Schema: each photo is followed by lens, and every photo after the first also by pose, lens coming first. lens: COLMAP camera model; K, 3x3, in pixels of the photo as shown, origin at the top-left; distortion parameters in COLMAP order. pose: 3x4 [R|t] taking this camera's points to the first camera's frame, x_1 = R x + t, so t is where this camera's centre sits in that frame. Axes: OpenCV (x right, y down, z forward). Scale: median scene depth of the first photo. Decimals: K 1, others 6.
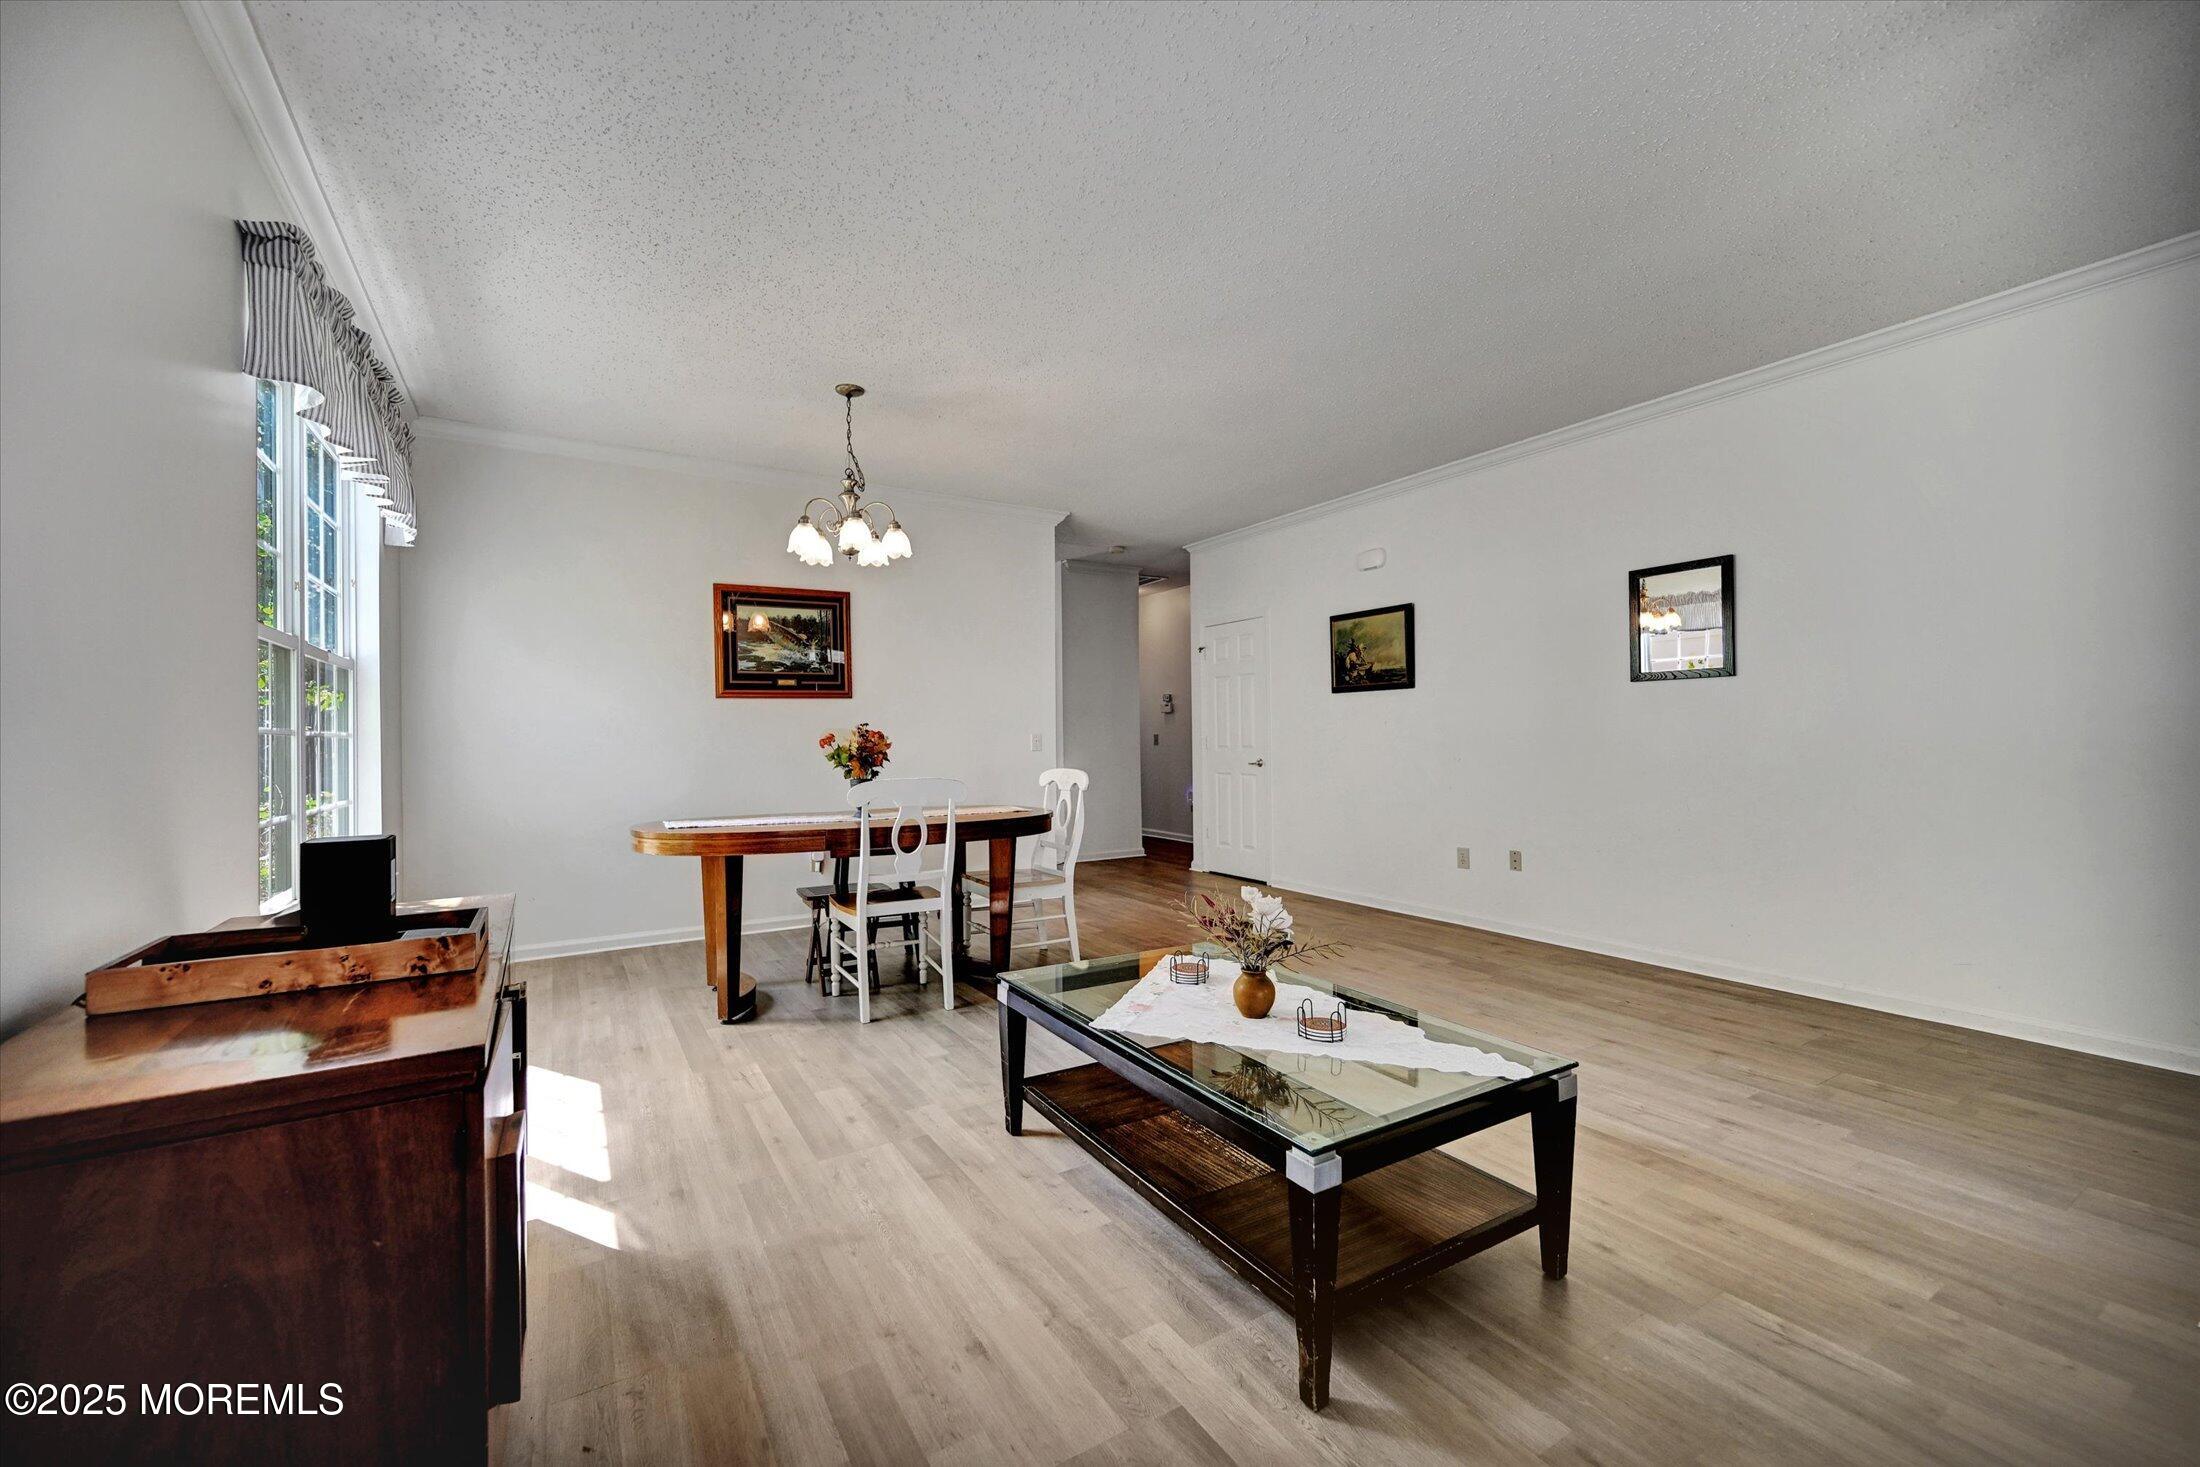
lens RADIAL K [[886.4, 0, 1093.8], [0, 886.4, 739.7], [0, 0, 1]] dist [0.000845, 0.000347]
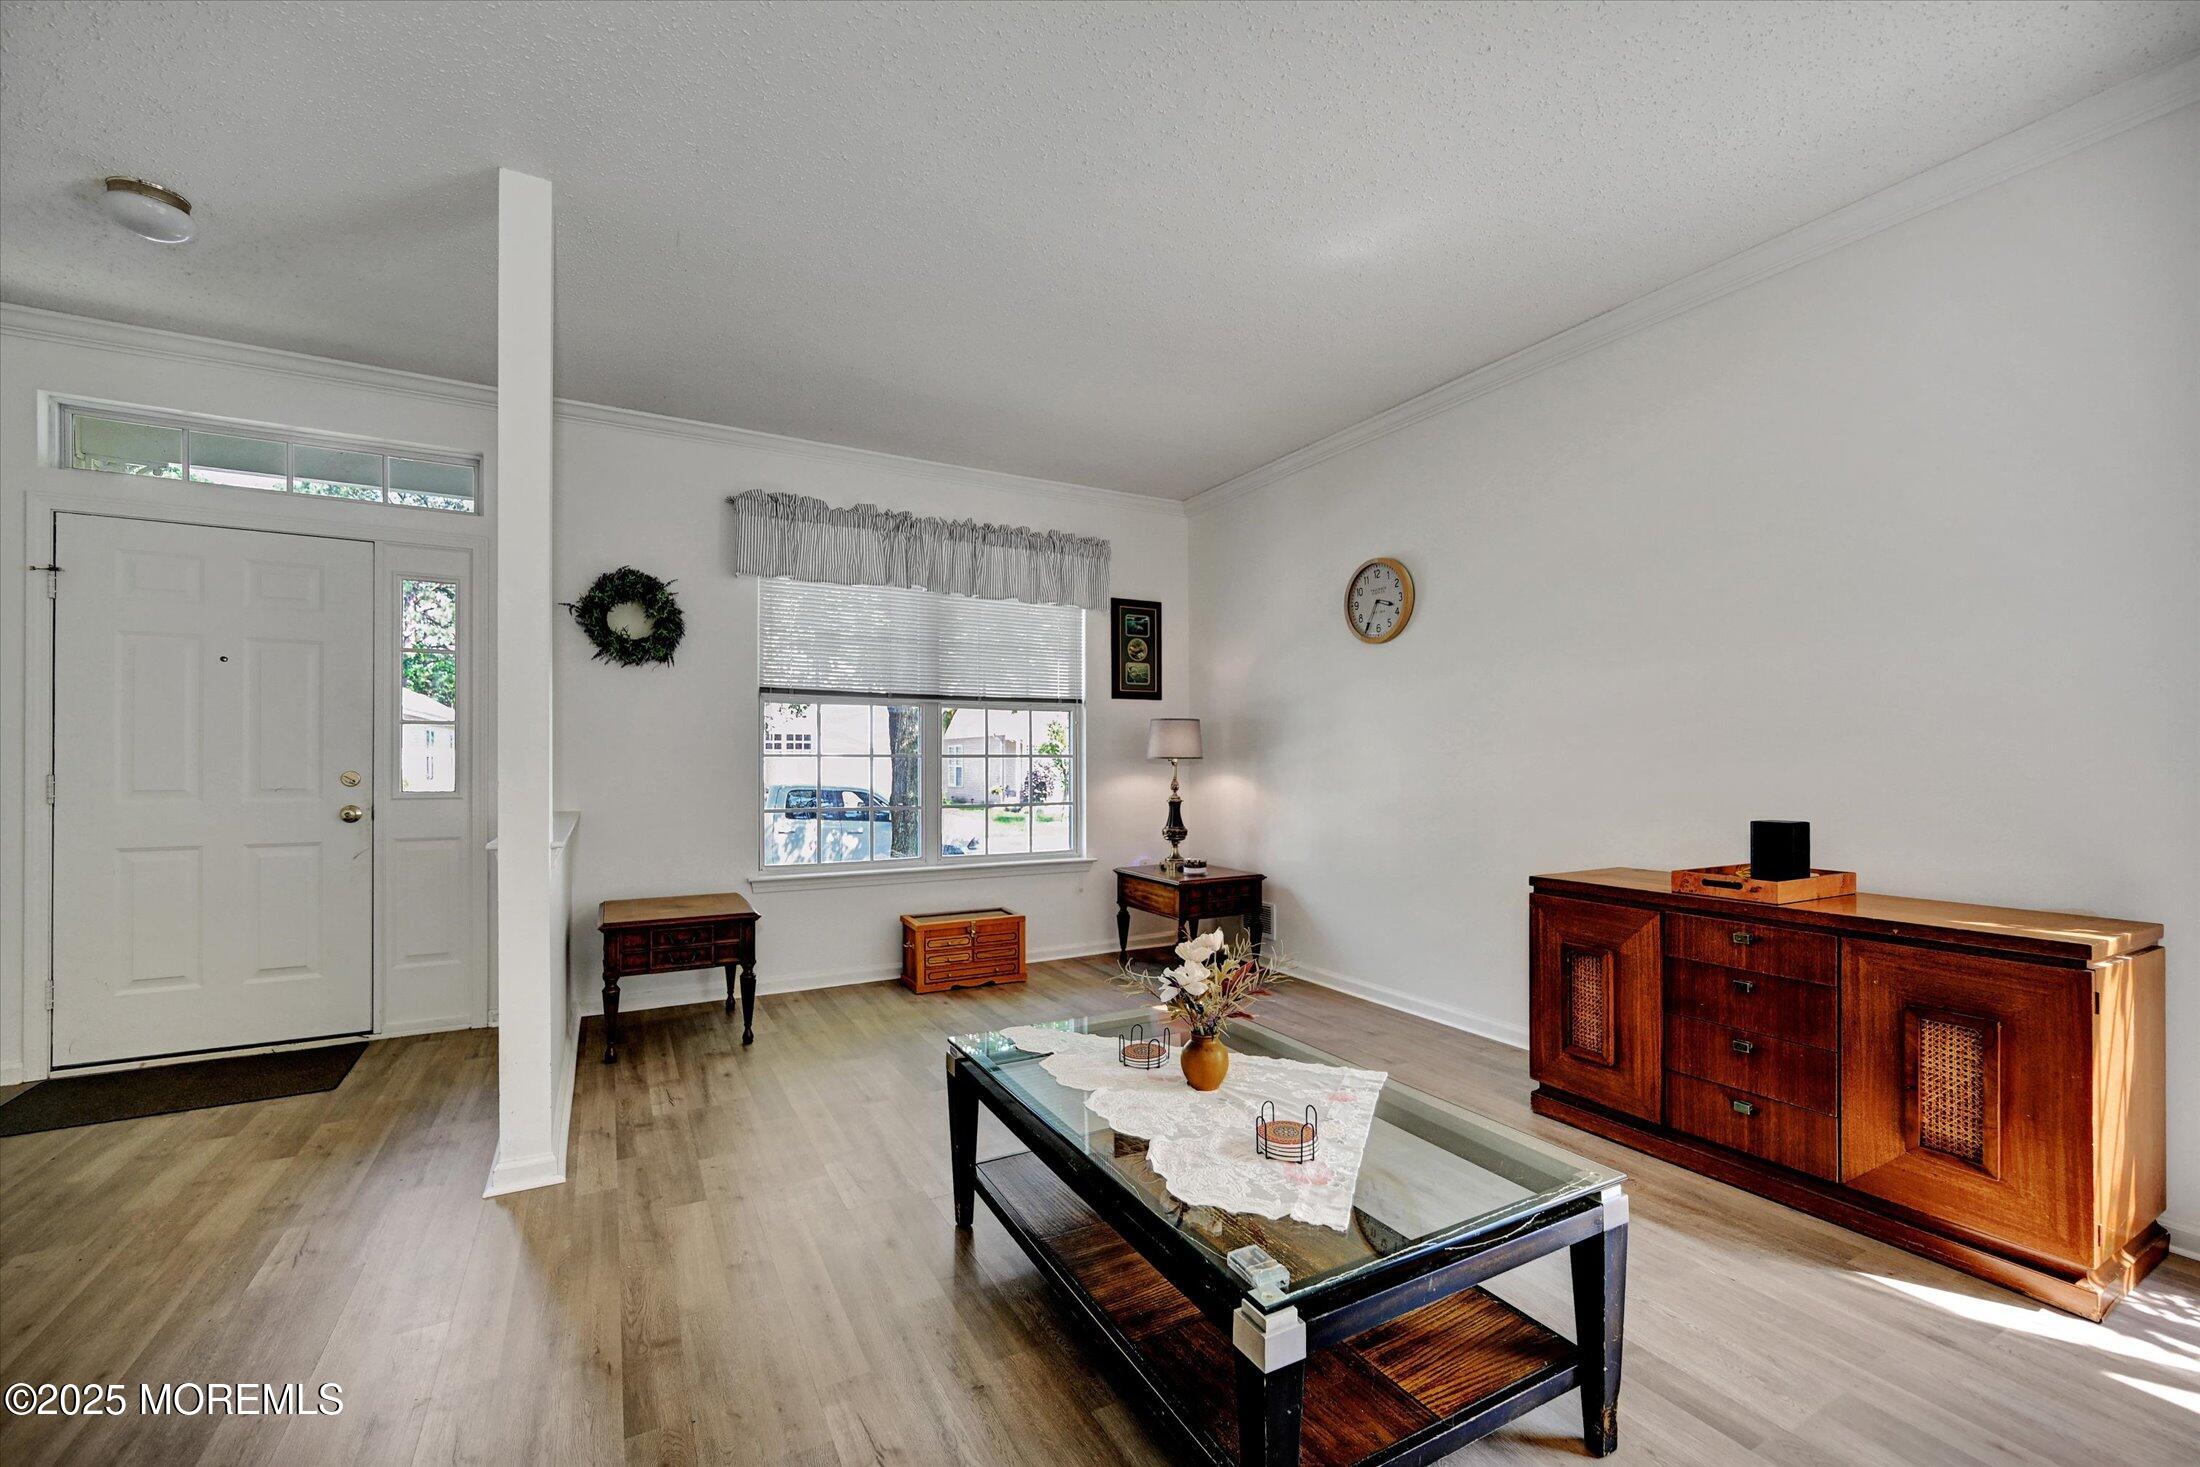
lens RADIAL K [[886.4, 0, 1093.8], [0, 886.4, 739.7], [0, 0, 1]] dist [0.000845, 0.000347]
pose [[-0.998358, 0.008766, 0.056602, 0.102919], [0.007481, 0.999710, -0.022877, -0.003112], [-0.056787, -0.022416, -0.998135, 0.805750]]
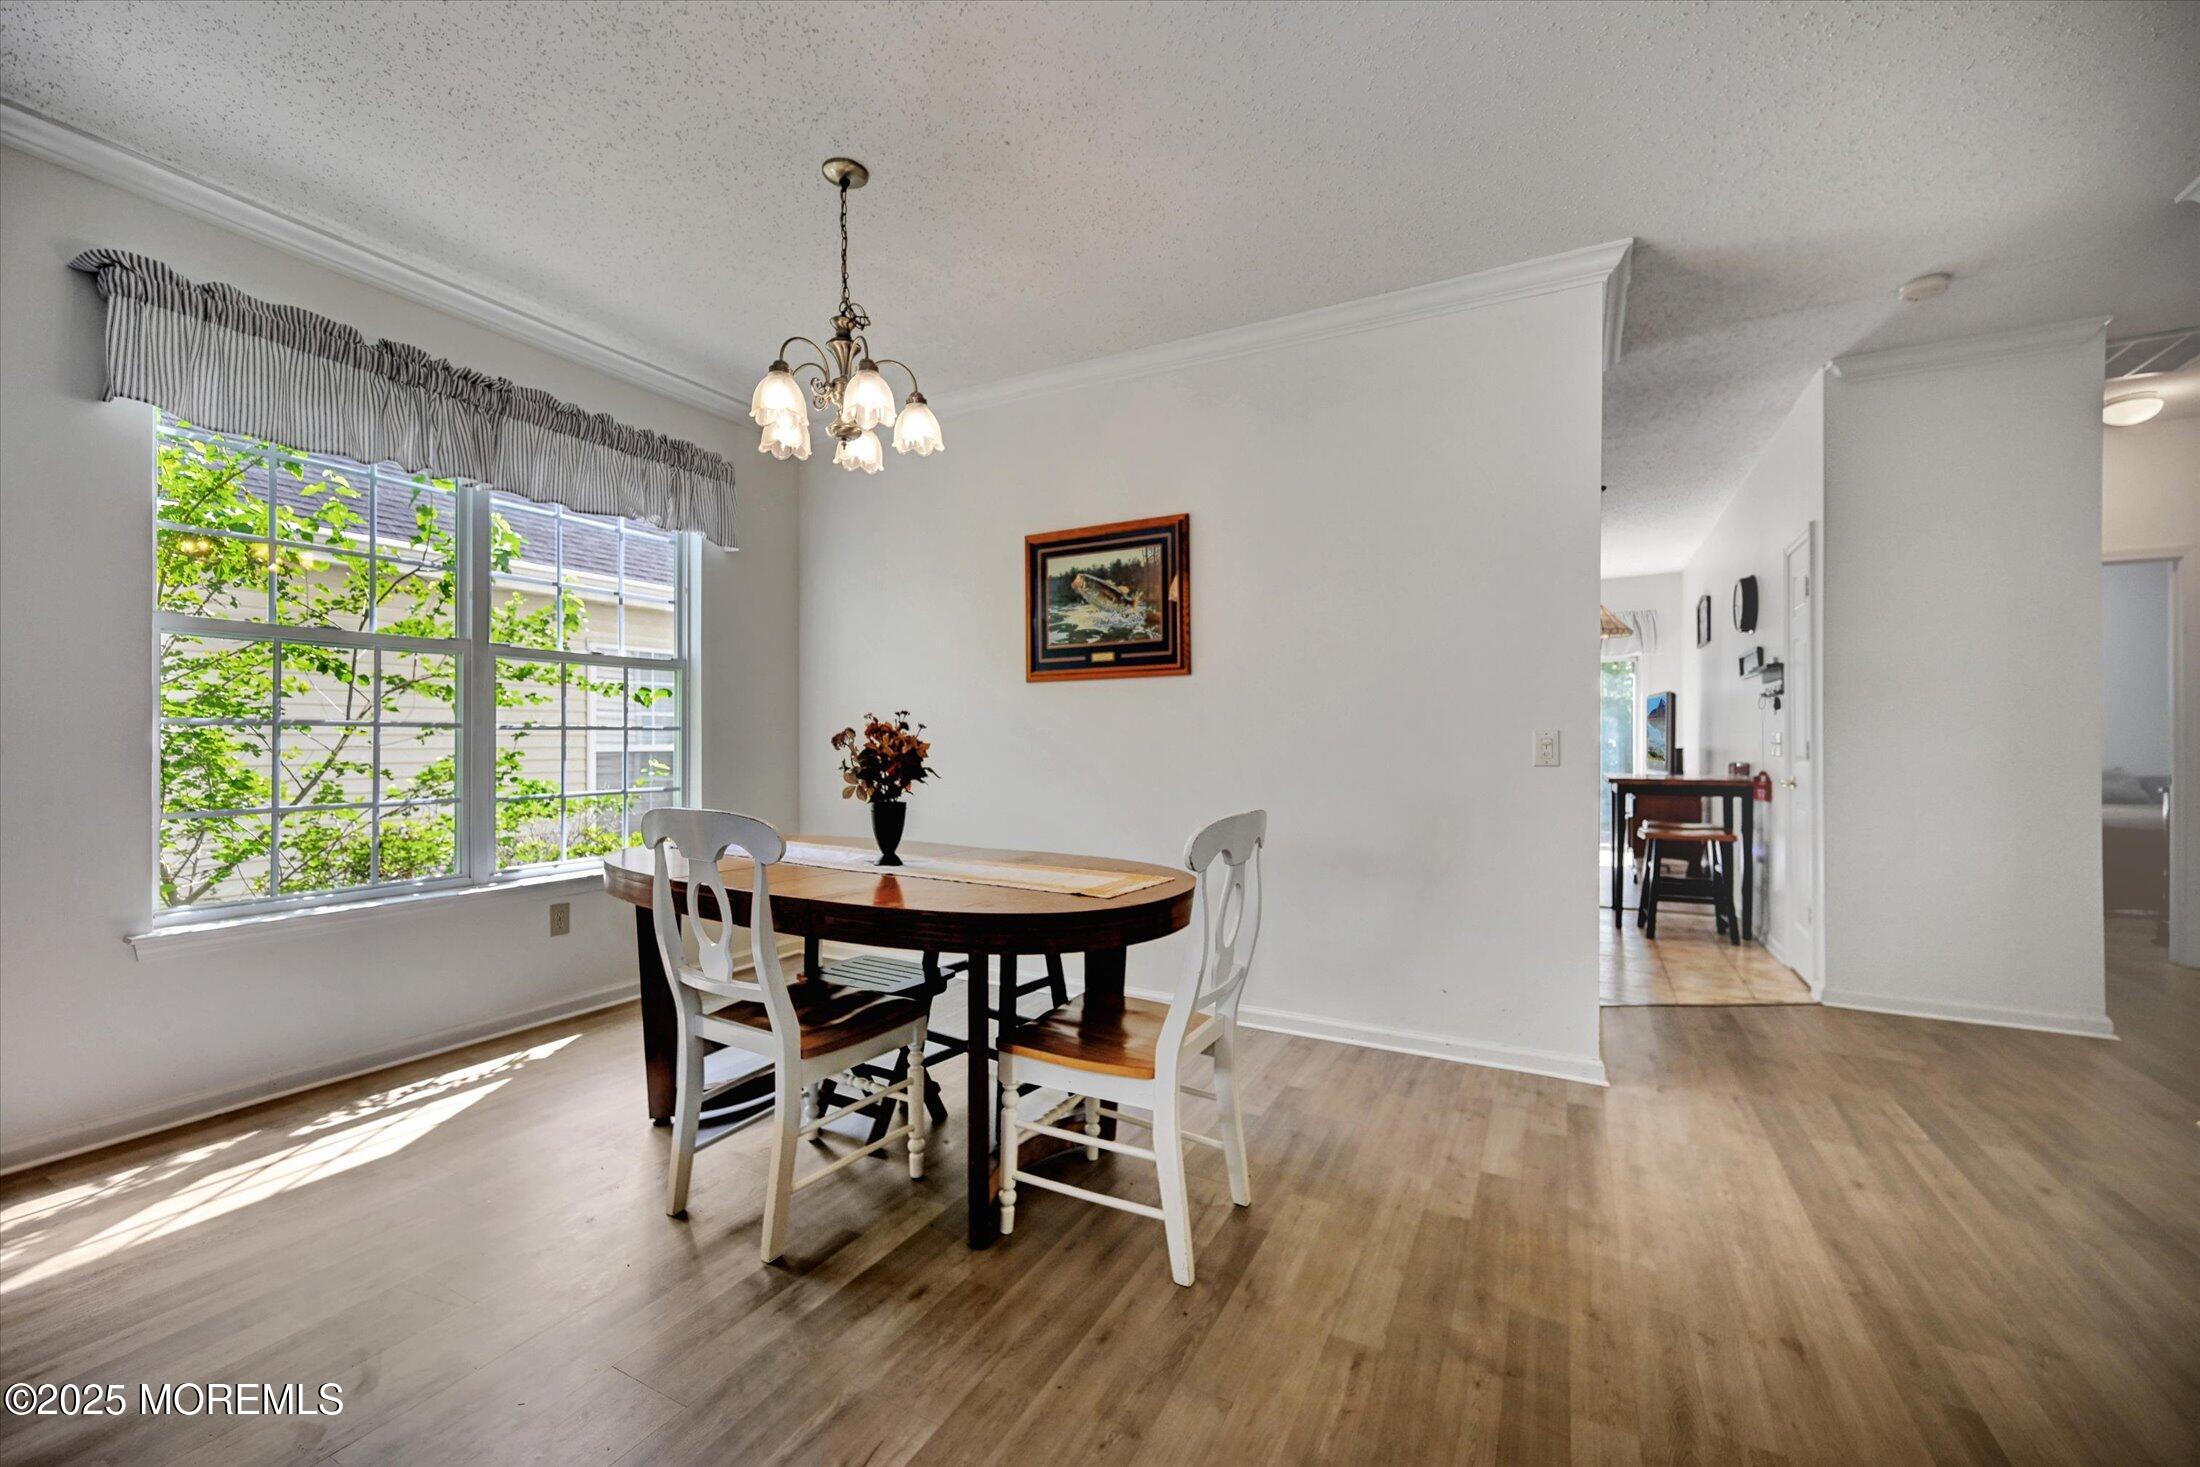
lens RADIAL K [[878.7, 0, 1102.2], [0, 878.7, 738.0], [0, 0, 1]] dist [0.000139, 0.003388]
pose [[0.506626, 0.007835, -0.862131, 0.276735], [-0.007164, 0.999962, 0.004878, -0.002567], [0.862136, 0.003705, 0.506663, 0.664561]]
